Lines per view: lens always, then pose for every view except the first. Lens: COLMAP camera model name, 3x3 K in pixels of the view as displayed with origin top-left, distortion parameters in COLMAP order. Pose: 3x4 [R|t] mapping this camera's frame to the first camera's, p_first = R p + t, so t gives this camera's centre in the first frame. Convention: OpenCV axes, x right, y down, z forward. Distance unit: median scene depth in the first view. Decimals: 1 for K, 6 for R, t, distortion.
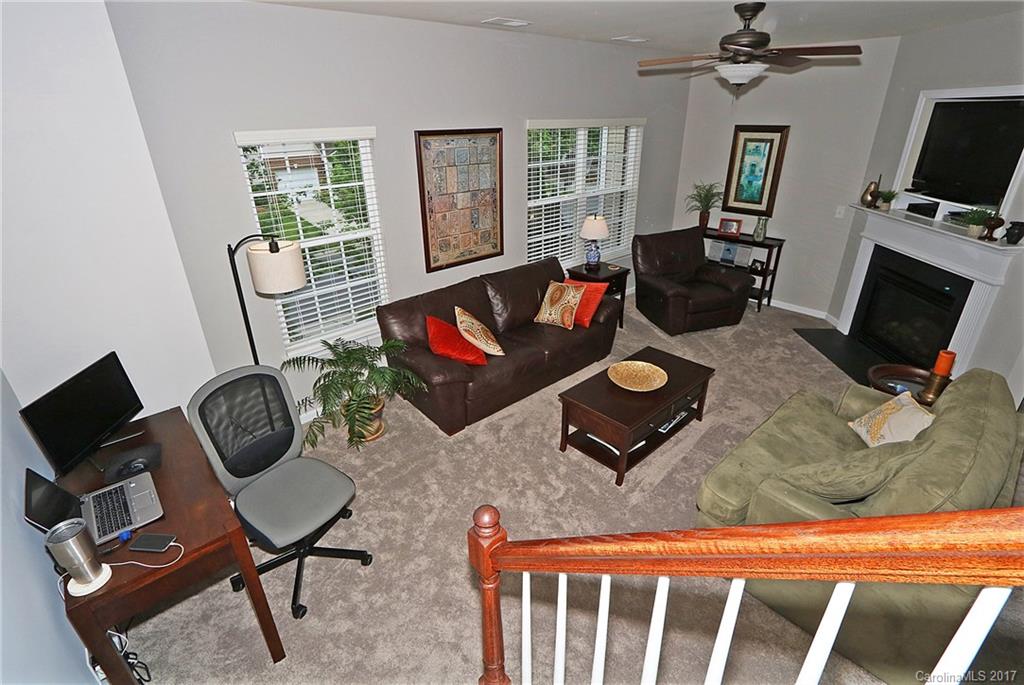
lens RADIAL K [[484.5, 0, 512.4], [0, 484.5, 338.5], [0, 0, 1]] dist [0.003822, 0.000338]
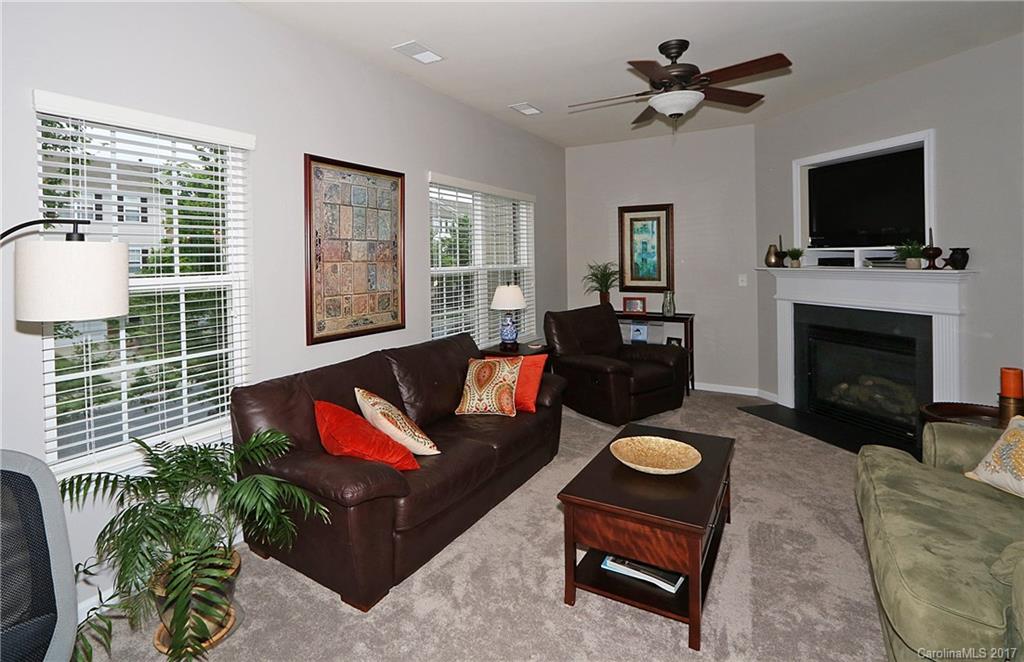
lens RADIAL K [[513.6, 0, 473.2], [0, 513.6, 269.4], [0, 0, 1]] dist [-0.003731, 0.000592]
pose [[0.965510, -0.006243, 0.260290, -0.138850], [0.112085, 0.912302, -0.393881, 0.078318], [-0.235004, 0.409471, 0.881537, 0.263298]]
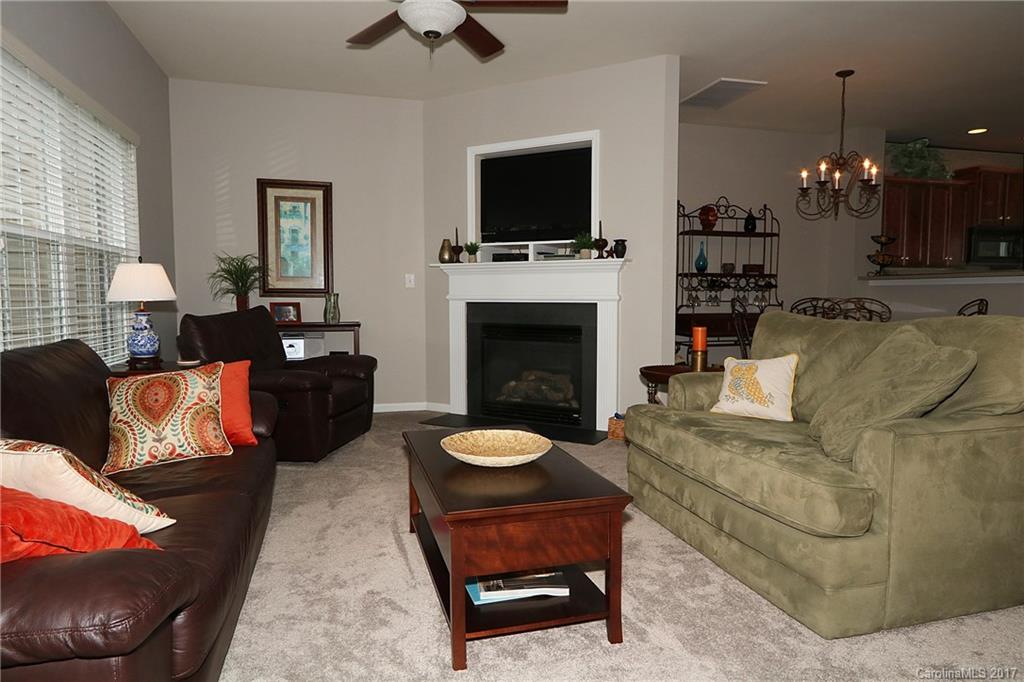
lens RADIAL K [[614.9, 0, 507.0], [0, 614.9, 343.0], [0, 0, 1]] dist [-0.025288, 0.004085]
pose [[0.454771, -0.053303, 0.889012, -0.257378], [0.368706, 0.919916, -0.133454, 0.055644], [-0.810703, 0.388476, 0.438004, 0.538468]]
